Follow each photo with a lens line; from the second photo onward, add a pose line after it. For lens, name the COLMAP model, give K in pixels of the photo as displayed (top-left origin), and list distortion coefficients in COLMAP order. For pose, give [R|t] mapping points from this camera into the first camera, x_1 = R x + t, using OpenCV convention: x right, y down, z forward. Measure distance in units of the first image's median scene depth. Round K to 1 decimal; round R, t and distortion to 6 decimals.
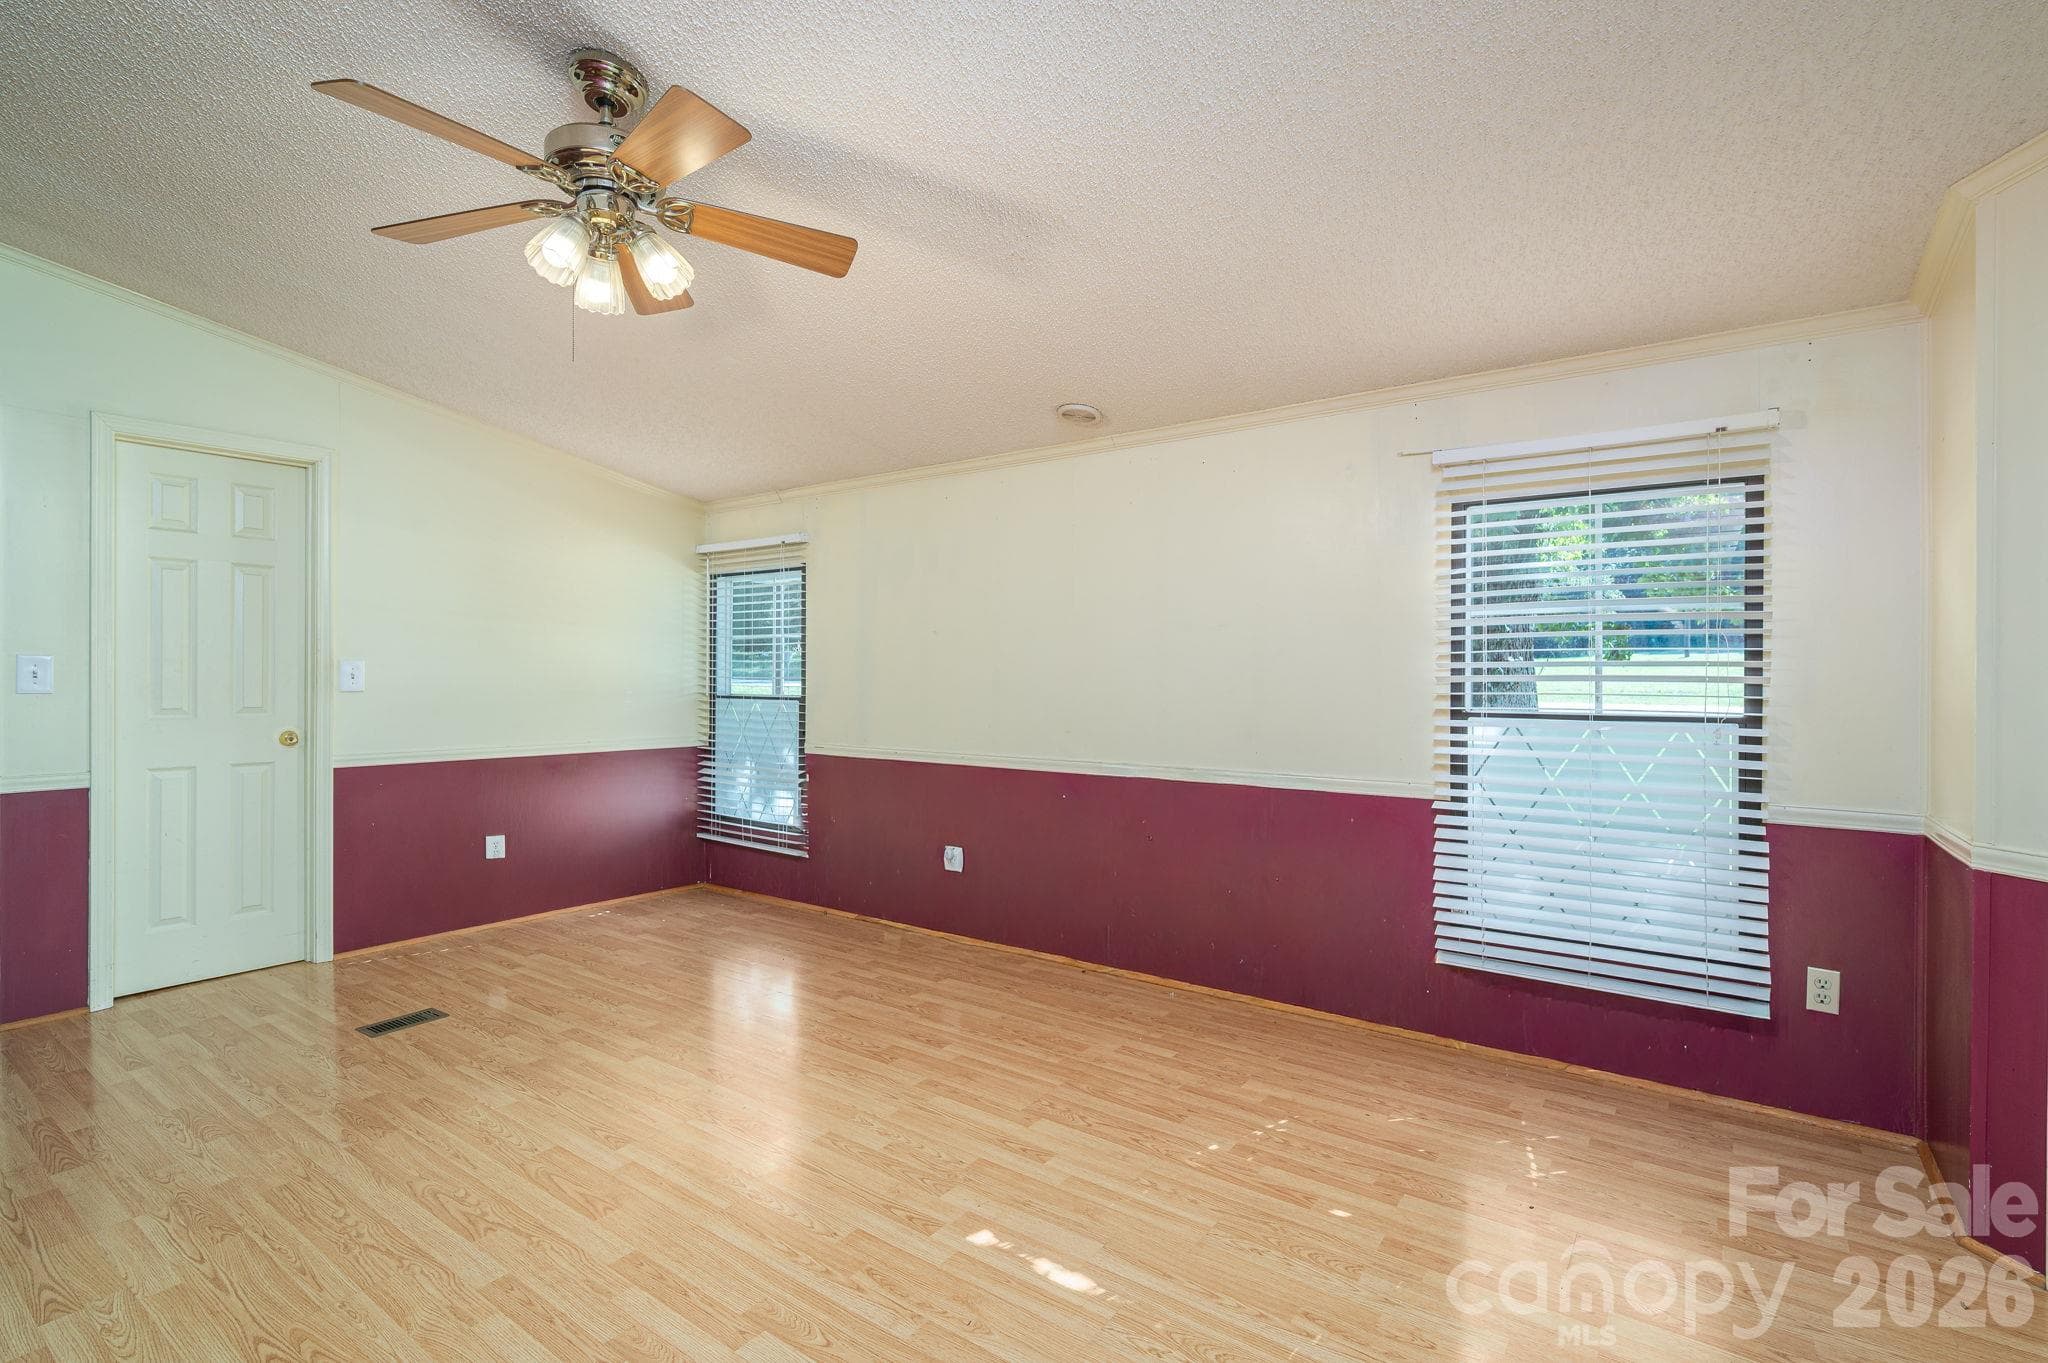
lens RADIAL K [[984.3, 0, 1024.0], [0, 984.3, 681.5], [0, 0, 1]] dist [0.013361, -0.001099]
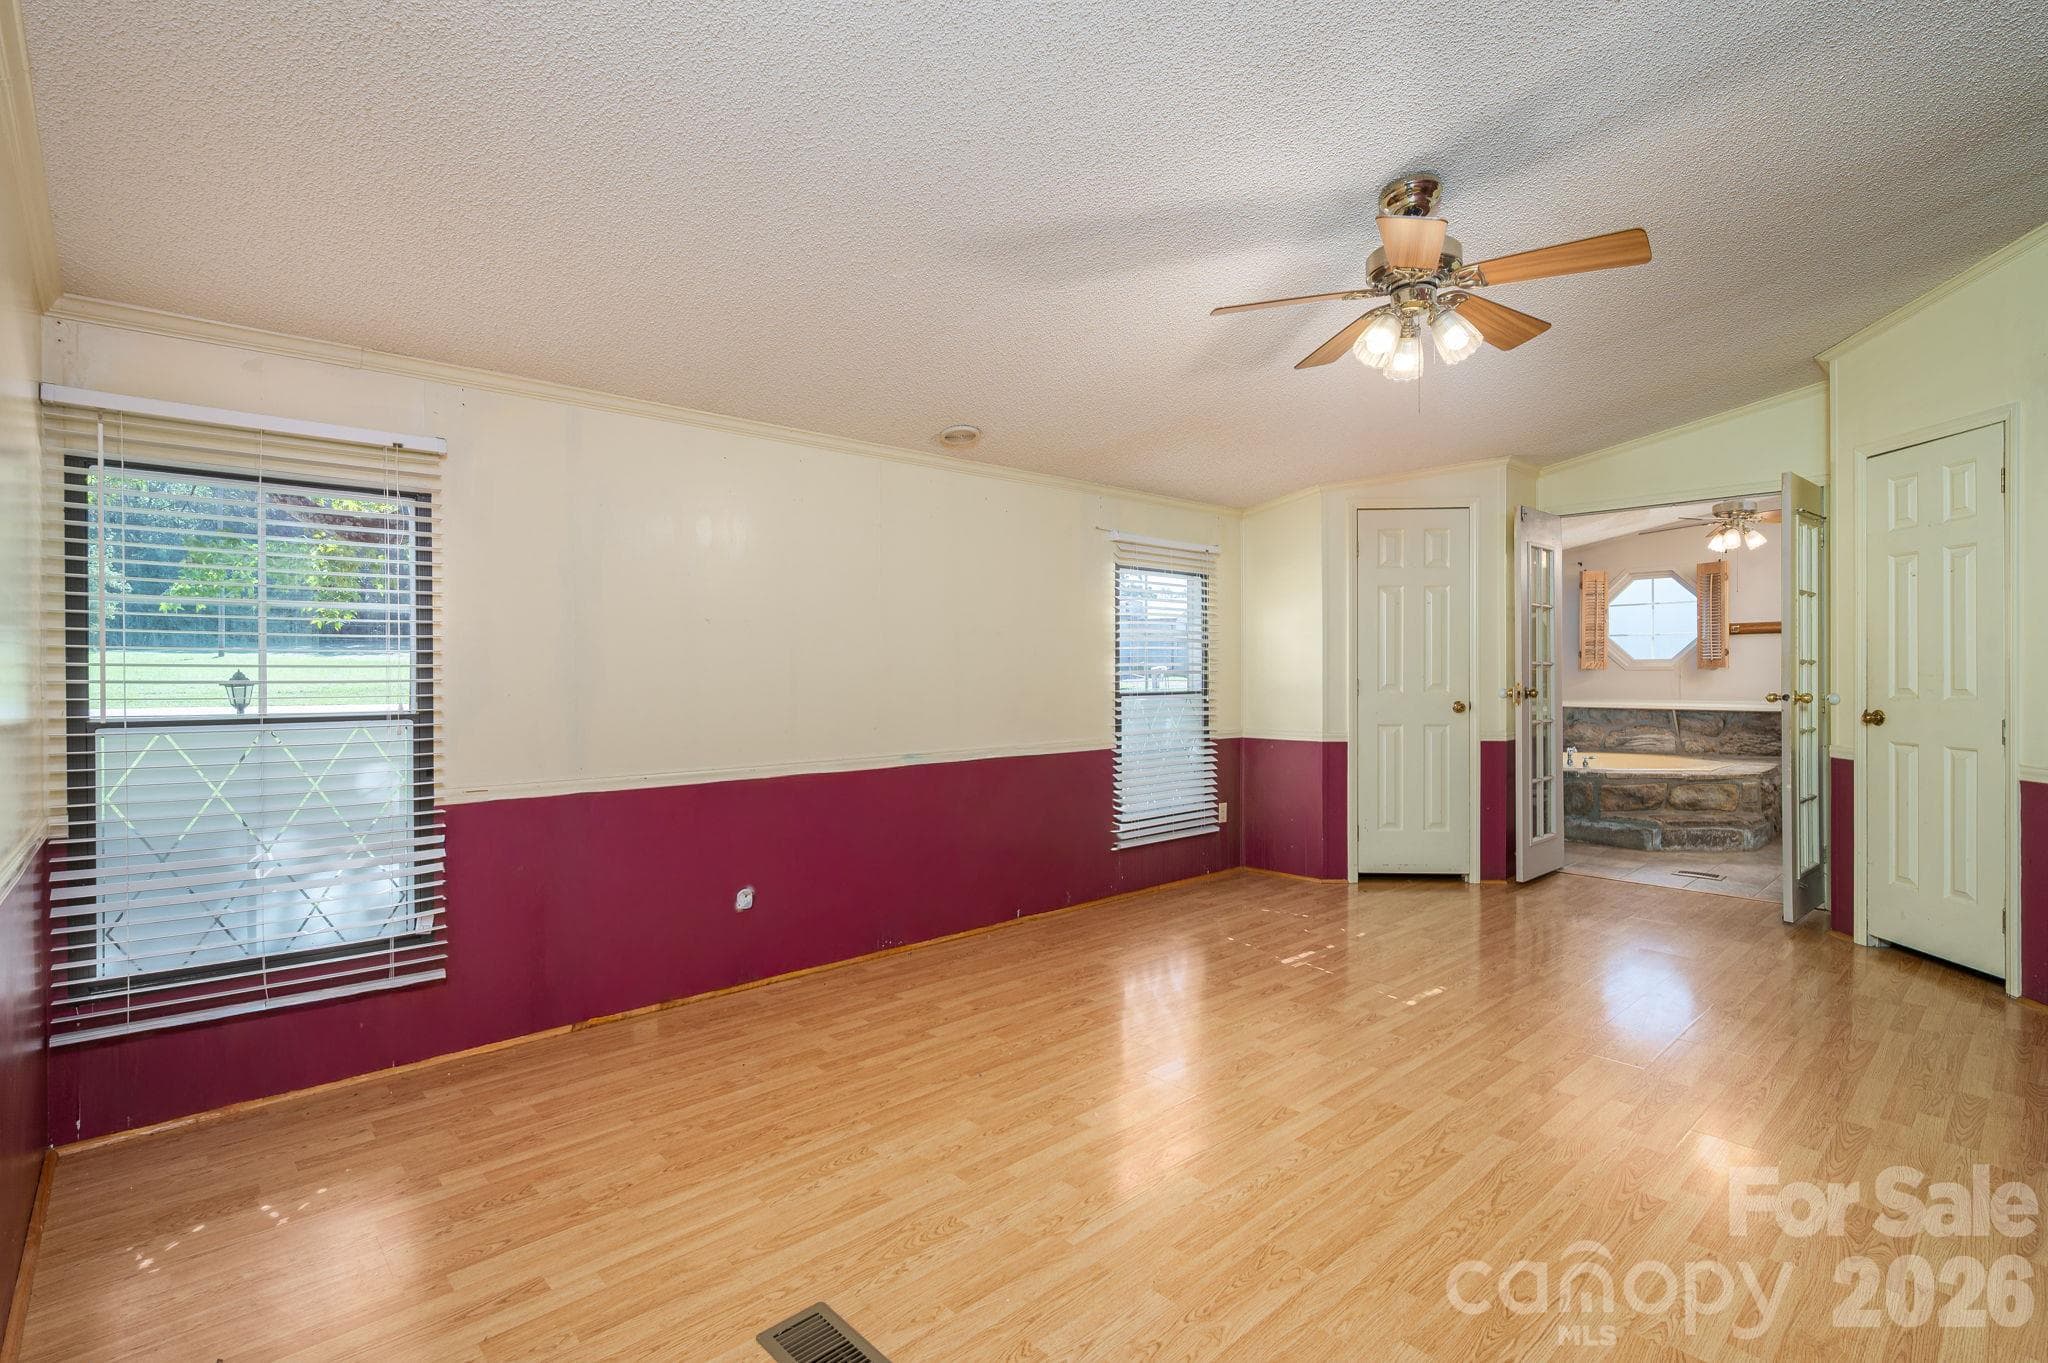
lens RADIAL K [[964.8, 0, 1024.0], [0, 964.8, 681.5], [0, 0, 1]] dist [-0.009320, 0.000395]
pose [[0.186489, -0.012494, 0.982378, -0.930546], [0.012176, 0.999872, 0.010405, -0.006098], [-0.982382, 0.010021, 0.186617, 0.684637]]
